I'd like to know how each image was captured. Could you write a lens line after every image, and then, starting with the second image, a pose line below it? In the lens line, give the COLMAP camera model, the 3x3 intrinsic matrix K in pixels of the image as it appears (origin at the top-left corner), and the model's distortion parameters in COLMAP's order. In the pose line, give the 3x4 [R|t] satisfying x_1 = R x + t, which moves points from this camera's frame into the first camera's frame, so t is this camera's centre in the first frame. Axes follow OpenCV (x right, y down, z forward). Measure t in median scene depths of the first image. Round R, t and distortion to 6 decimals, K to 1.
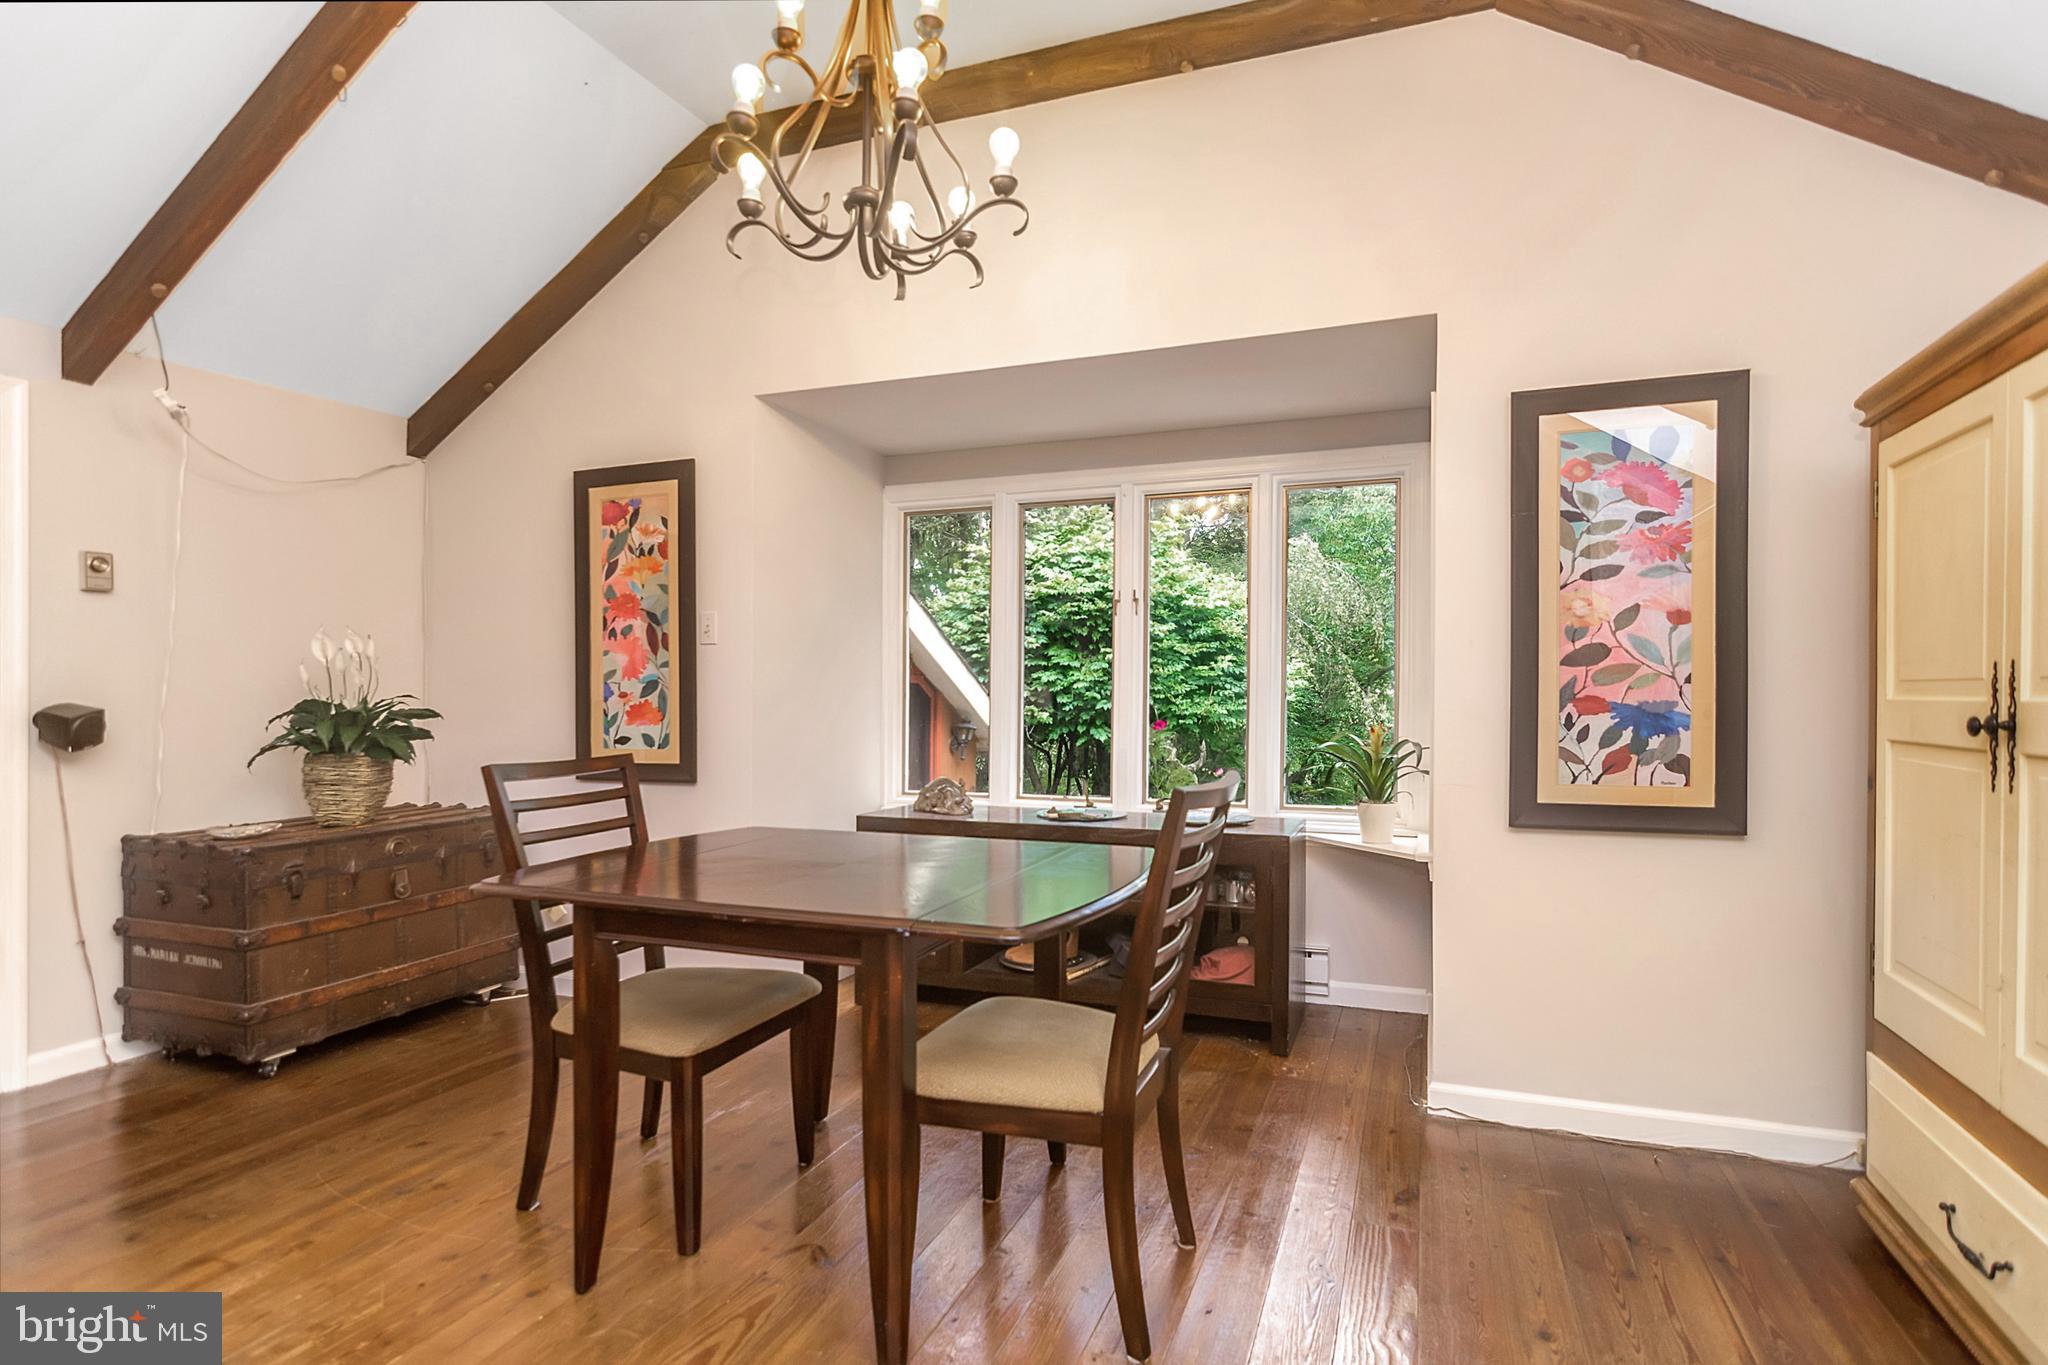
lens RADIAL K [[1039.3, 0, 1035.3], [0, 1039.3, 694.3], [0, 0, 1]] dist [-0.000421, -0.000296]
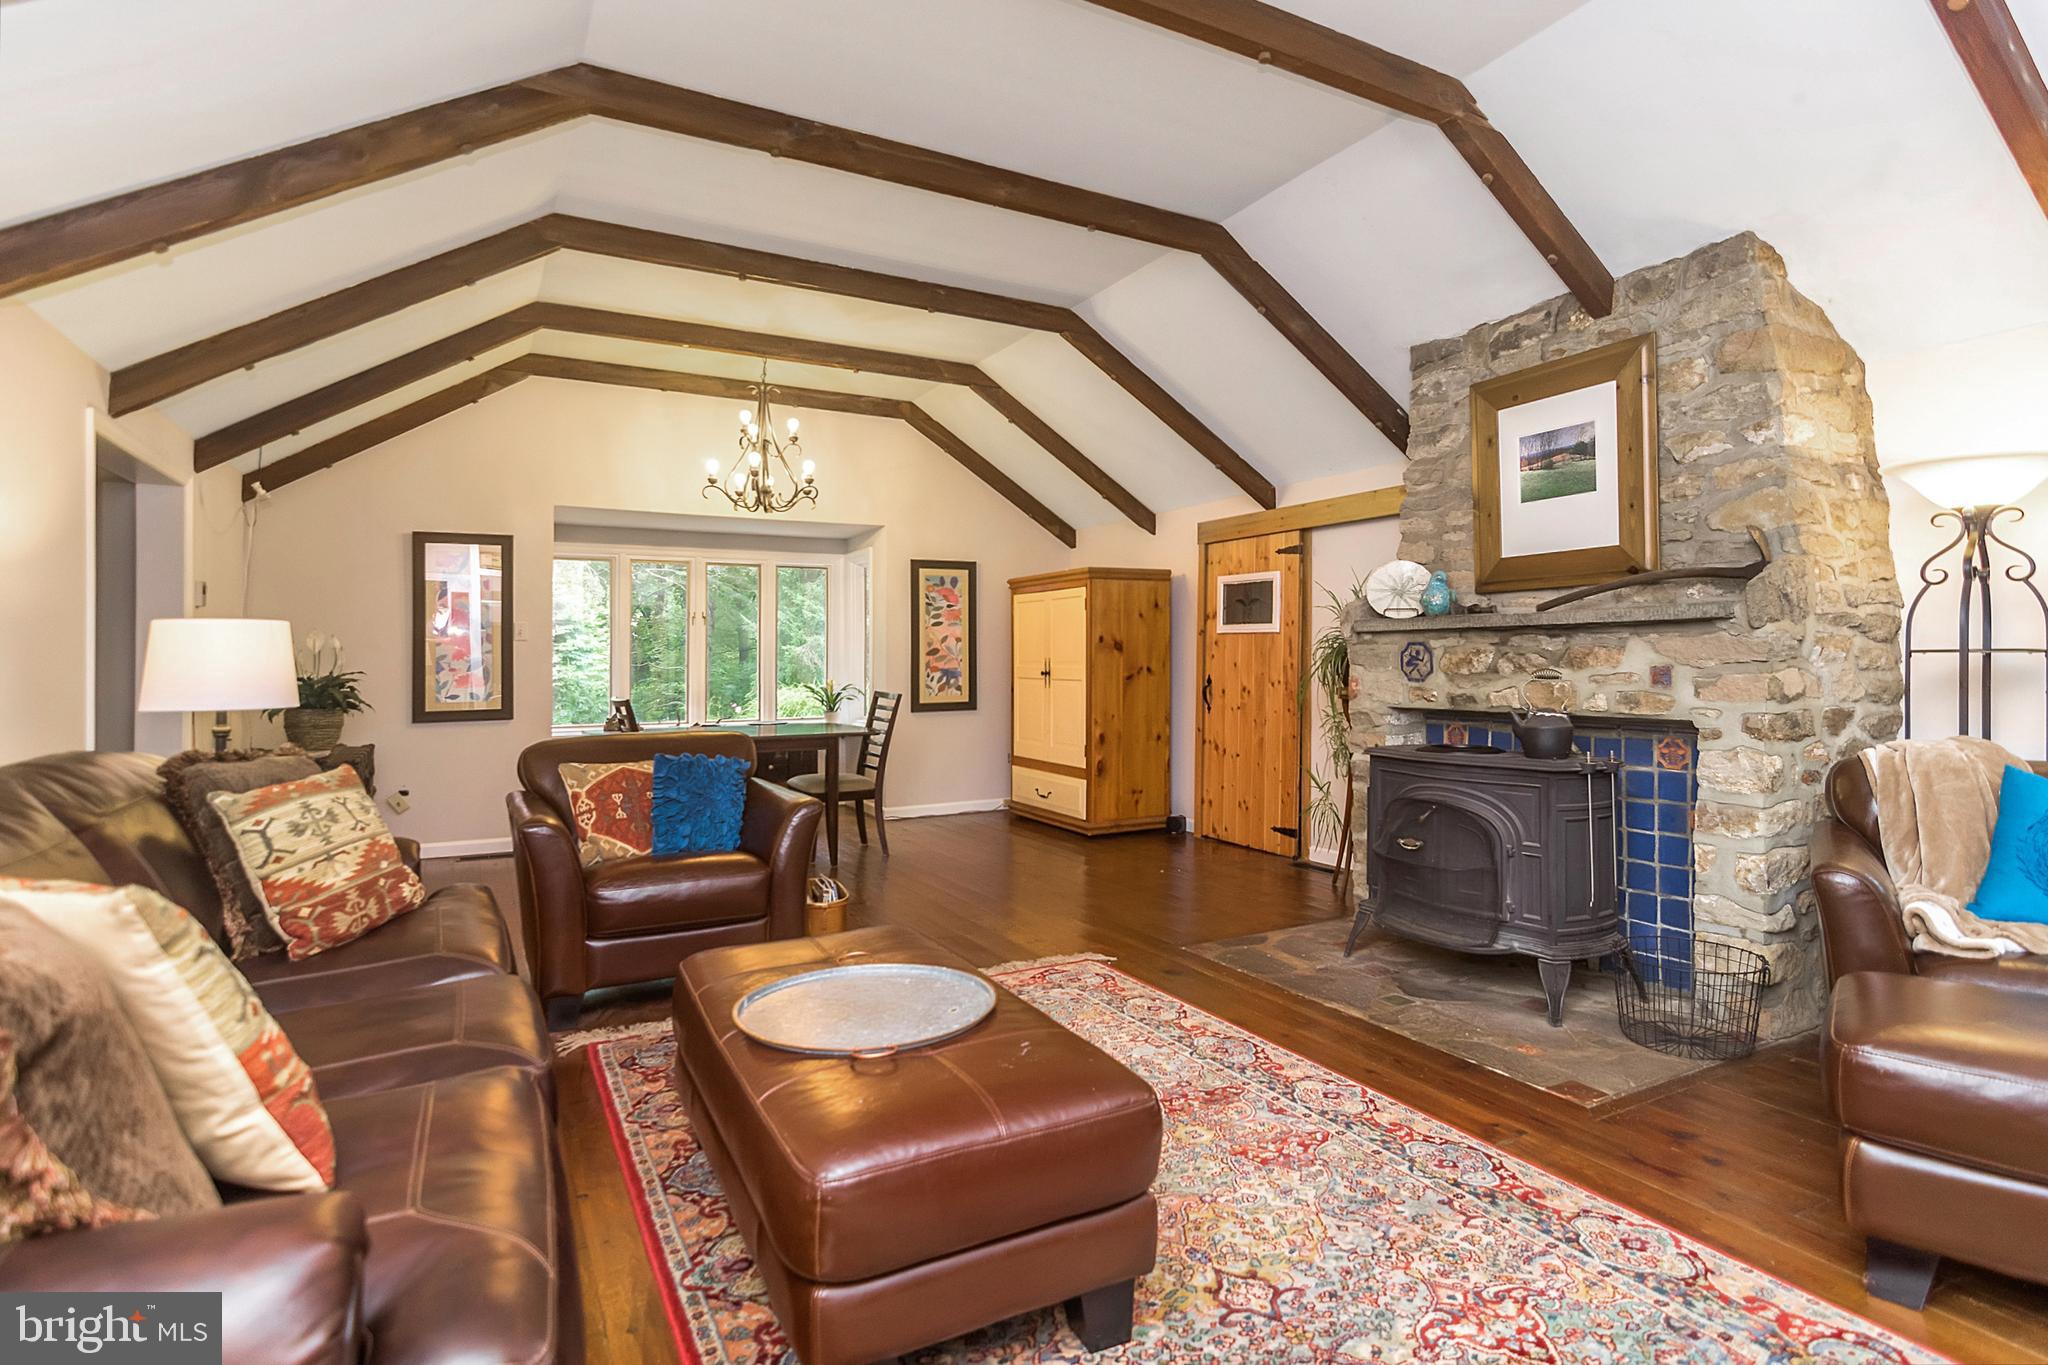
lens RADIAL K [[1039.3, 0, 1034.3], [0, 1039.3, 673.6], [0, 0, 1]] dist [-0.000421, -0.000296]
pose [[0.657746, -0.015817, 0.753074, -1.498936], [0.004056, 0.999839, 0.017457, -0.026866], [-0.753229, -0.008428, 0.657704, -1.149538]]
